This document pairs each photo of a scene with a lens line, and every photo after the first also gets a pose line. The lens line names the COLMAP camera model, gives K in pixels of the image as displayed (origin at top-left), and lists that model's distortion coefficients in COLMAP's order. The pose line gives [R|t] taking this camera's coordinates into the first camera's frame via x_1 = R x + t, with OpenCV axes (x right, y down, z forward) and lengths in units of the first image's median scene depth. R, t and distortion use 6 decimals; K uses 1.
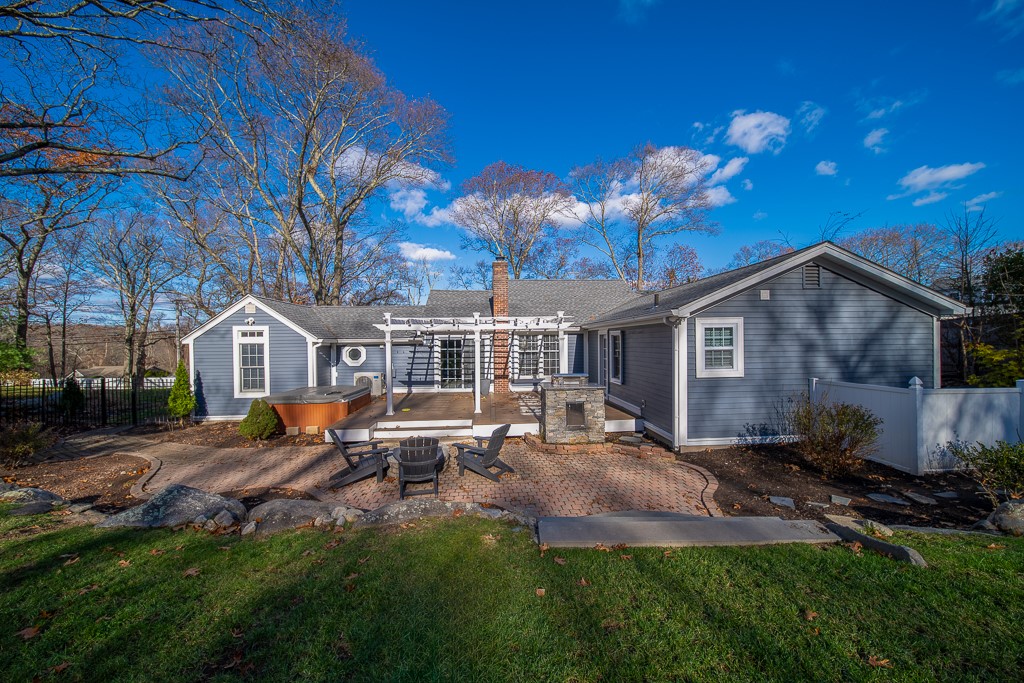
lens RADIAL K [[365.3, 0, 512.0], [0, 365.3, 341.5], [0, 0, 1]] dist [-0.001636, -0.000441]
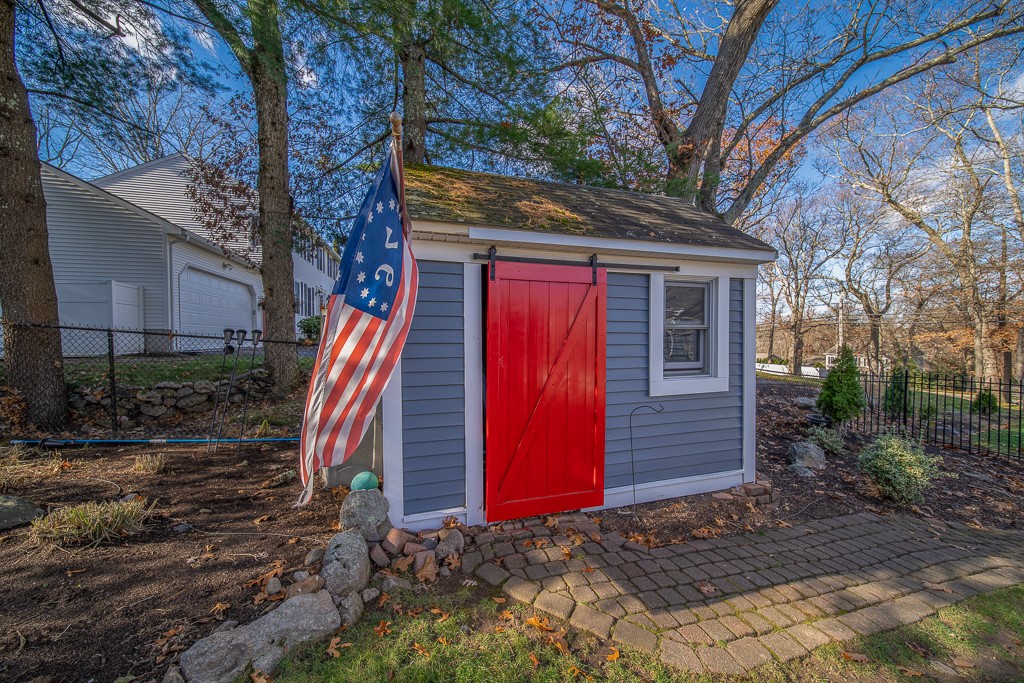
lens RADIAL K [[366.9, 0, 511.5], [0, 366.9, 344.6], [0, 0, 1]] dist [-0.003679, -0.000387]
pose [[0.213442, 0.012923, -0.976870, -0.684680], [0.005816, 0.999878, 0.014498, 0.034131], [0.976938, -0.008775, 0.213341, 0.110211]]
